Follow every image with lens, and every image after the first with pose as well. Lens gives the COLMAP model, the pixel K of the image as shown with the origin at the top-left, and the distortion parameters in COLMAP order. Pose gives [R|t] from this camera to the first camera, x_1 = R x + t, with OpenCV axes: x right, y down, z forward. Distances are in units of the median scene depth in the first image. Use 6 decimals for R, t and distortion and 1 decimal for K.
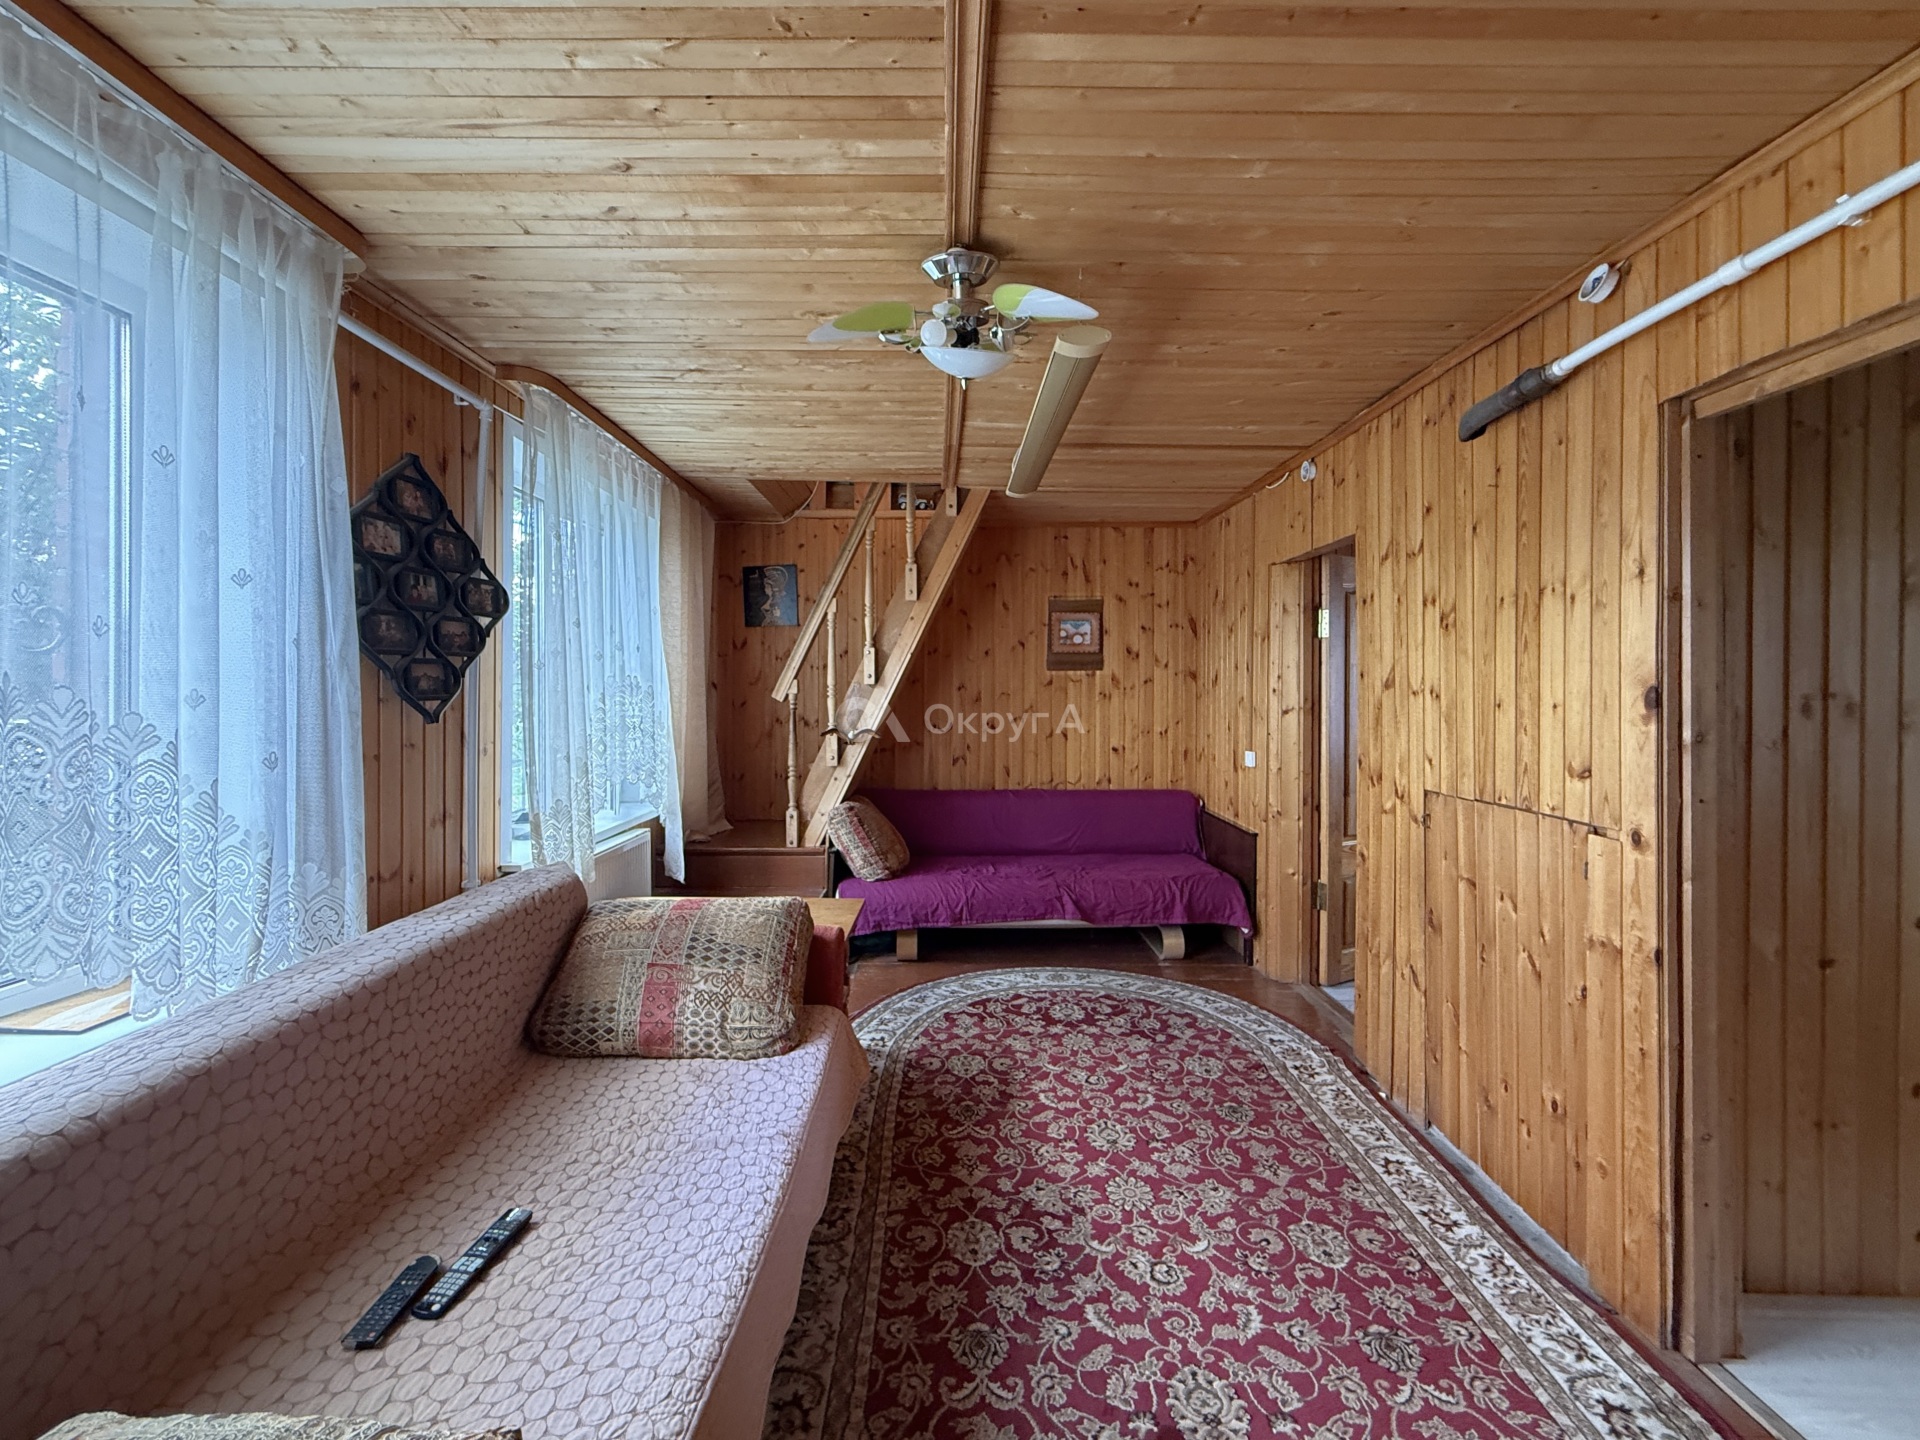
lens RADIAL K [[782.3, 0, 938.7], [0, 782.3, 683.8], [0, 0, 1]] dist [0.002464, 0.000189]
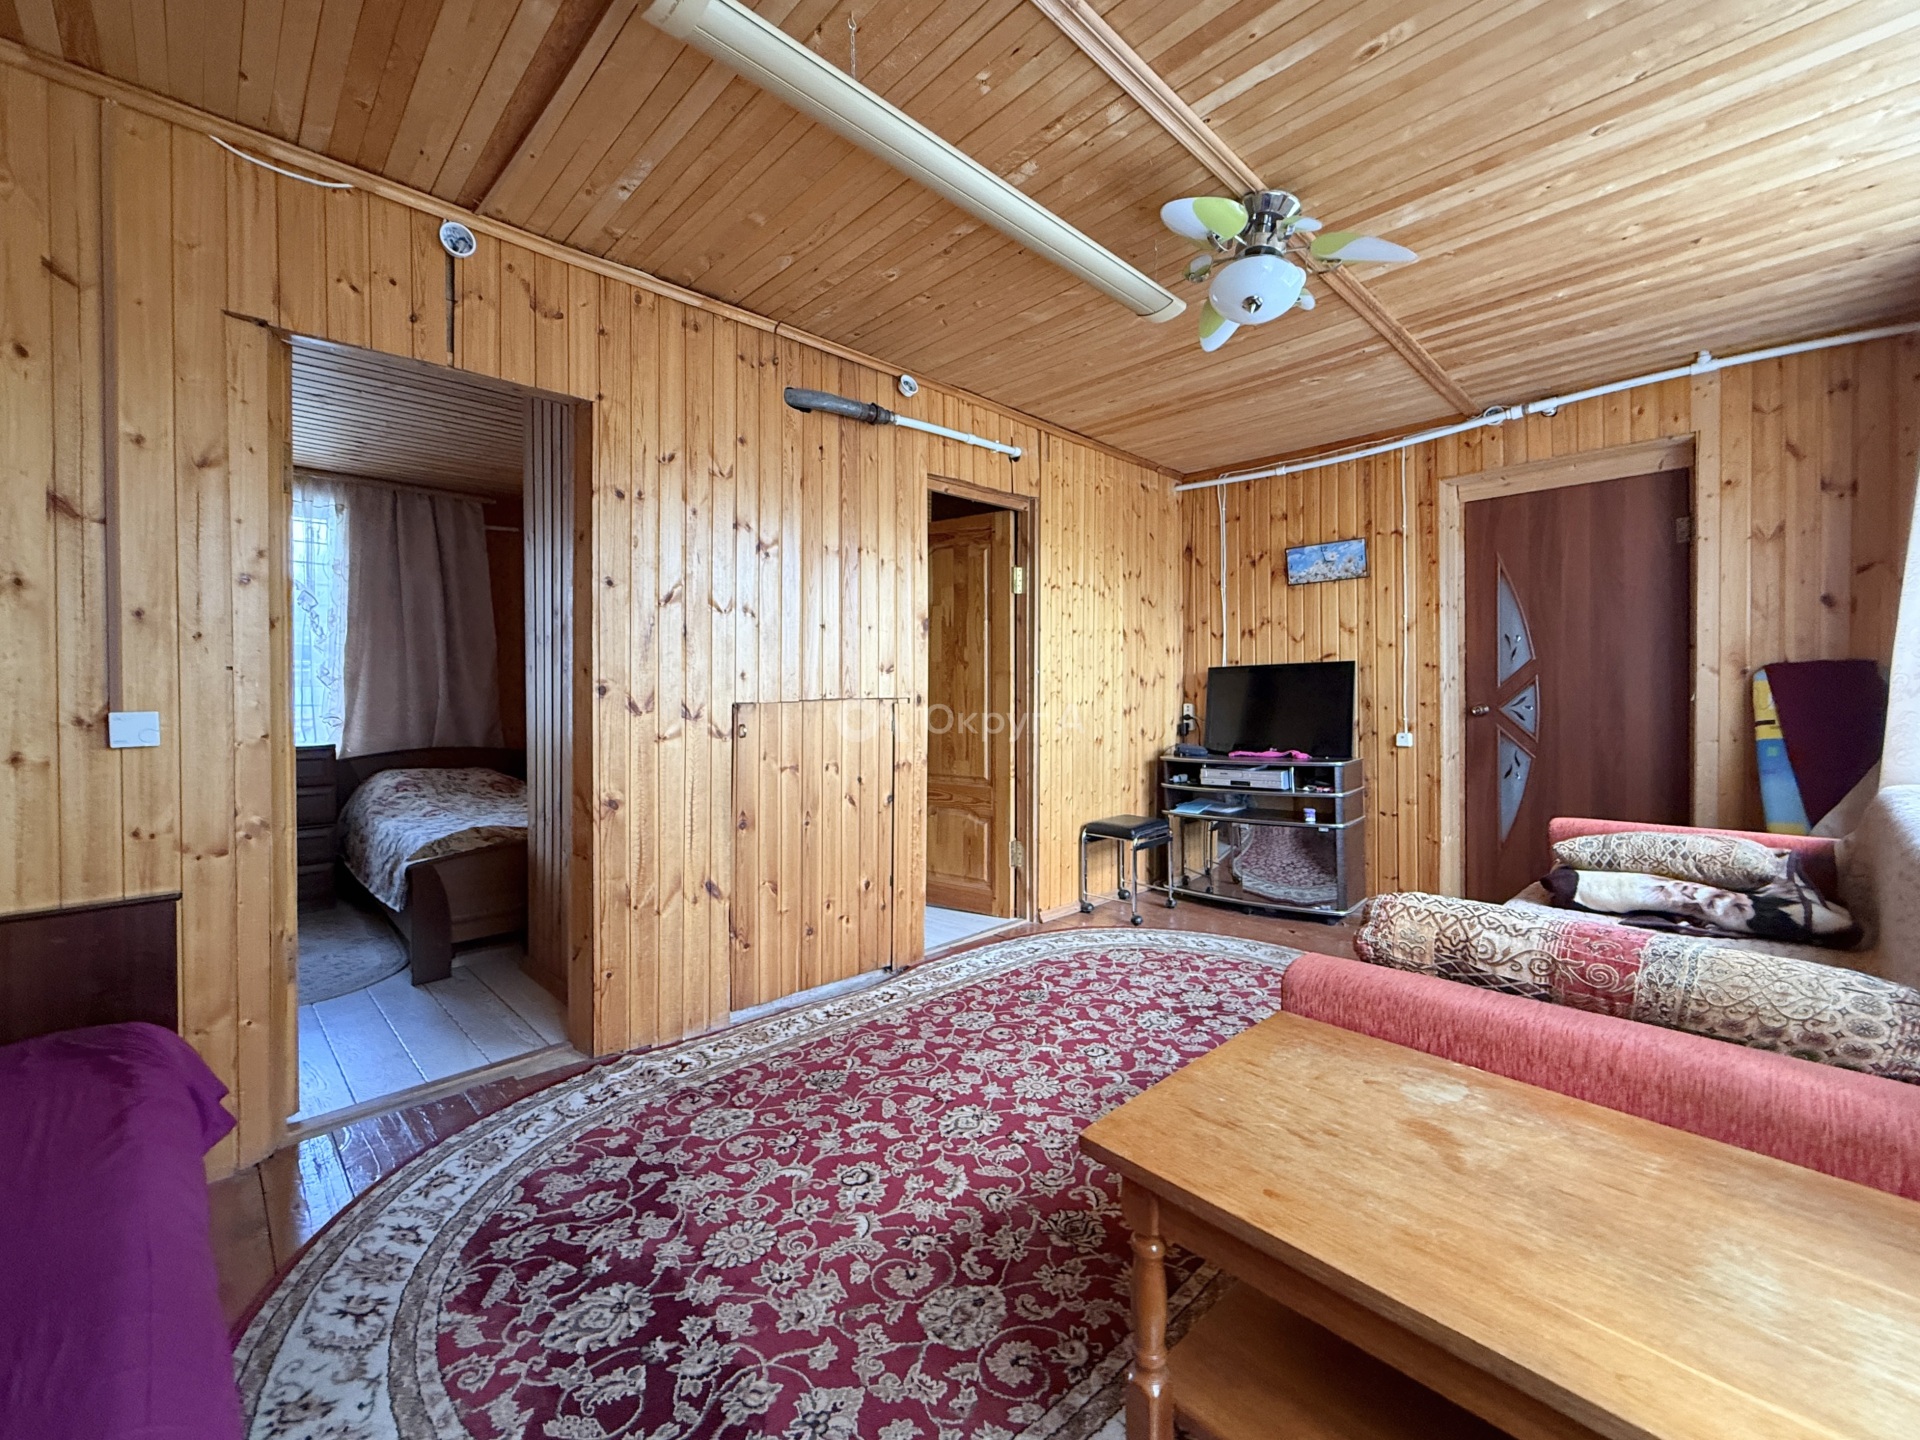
lens RADIAL K [[782.3, 0, 959.6], [0, 782.3, 700.7], [0, 0, 1]] dist [0.002464, 0.000189]
pose [[-0.702038, -0.013947, 0.712003, -0.344568], [-0.001787, 0.999840, 0.017823, 0.112171], [-0.712137, 0.011240, -0.701951, 1.523058]]
